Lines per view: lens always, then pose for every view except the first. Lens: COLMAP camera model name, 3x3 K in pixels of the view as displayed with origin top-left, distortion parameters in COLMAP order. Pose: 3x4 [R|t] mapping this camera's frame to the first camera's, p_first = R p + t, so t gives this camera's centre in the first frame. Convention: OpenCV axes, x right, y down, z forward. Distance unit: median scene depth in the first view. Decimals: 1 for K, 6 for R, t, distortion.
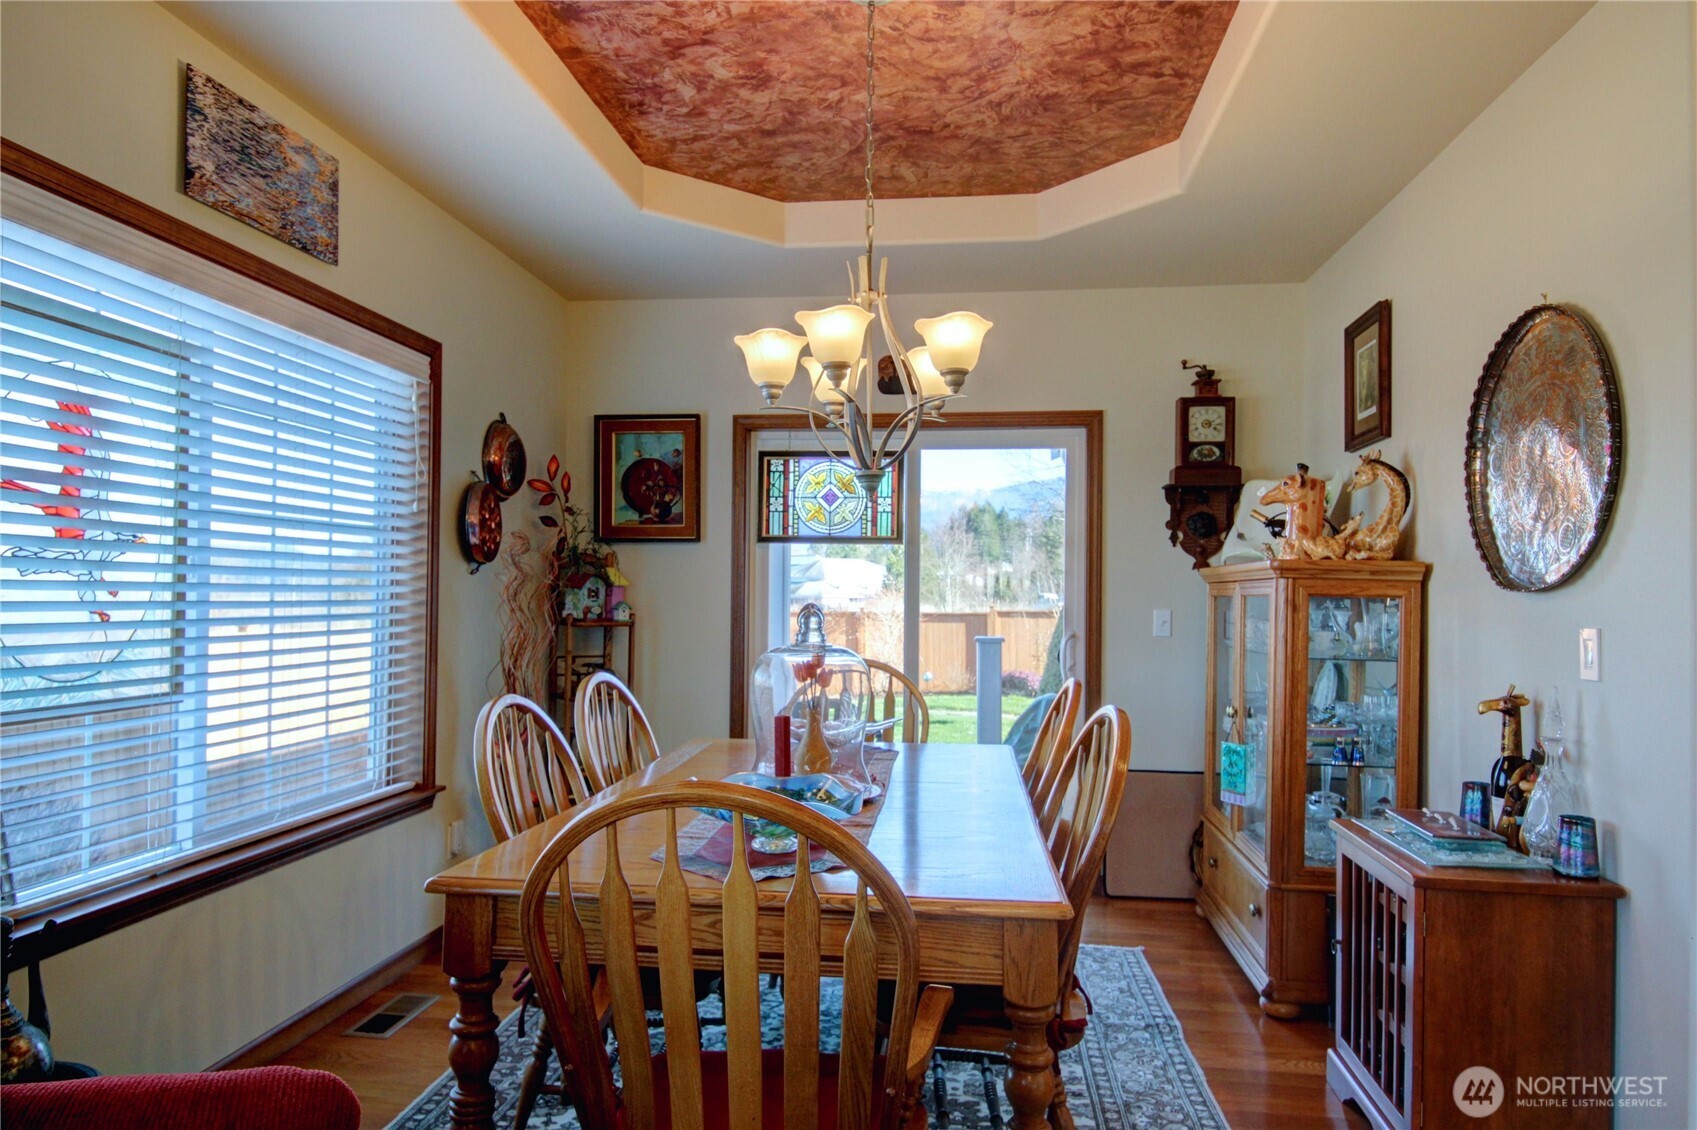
lens RADIAL K [[1120.5, 0, 849.1], [0, 1120.5, 588.4], [0, 0, 1]] dist [-0.002280, -0.005081]
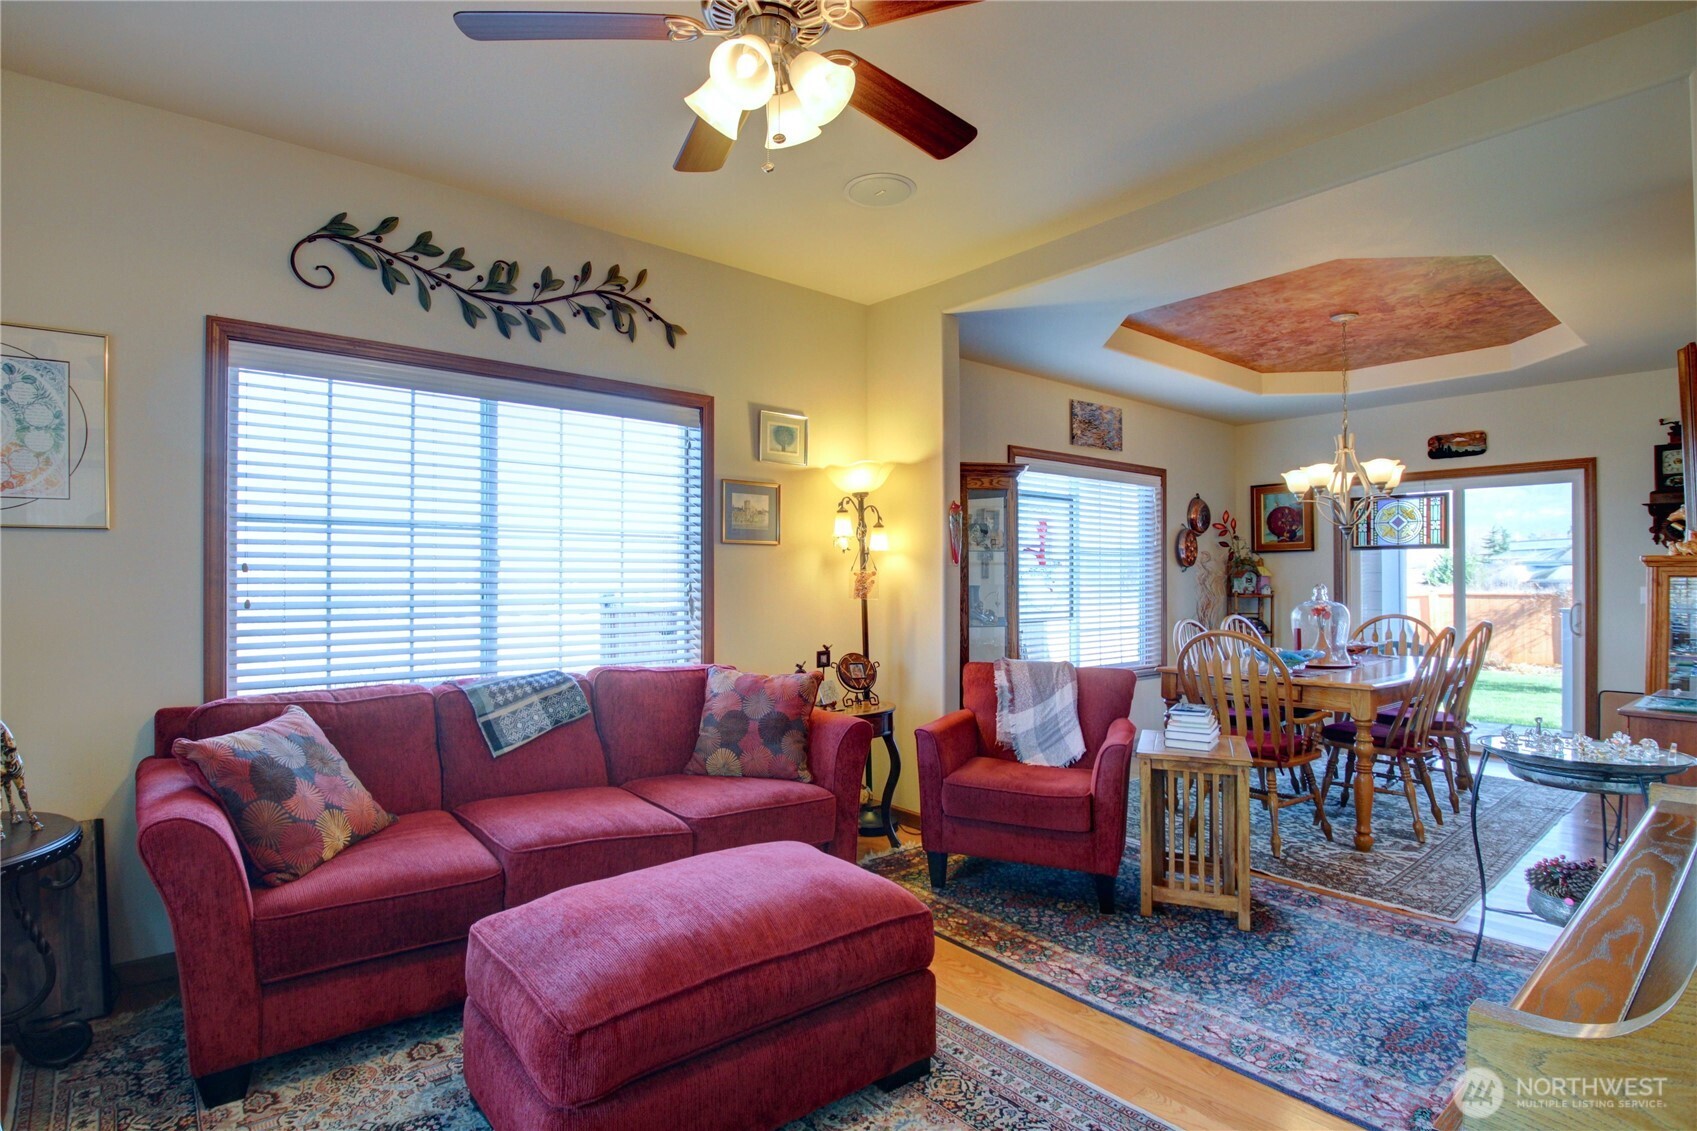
lens RADIAL K [[842.3, 0, 840.5], [0, 842.3, 581.6], [0, 0, 1]] dist [0.014555, -0.028420]
pose [[0.737672, -0.010958, -0.675070, 0.238925], [0.013876, 0.999903, -0.001068, -0.001304], [0.675017, -0.008580, 0.737753, -0.561313]]
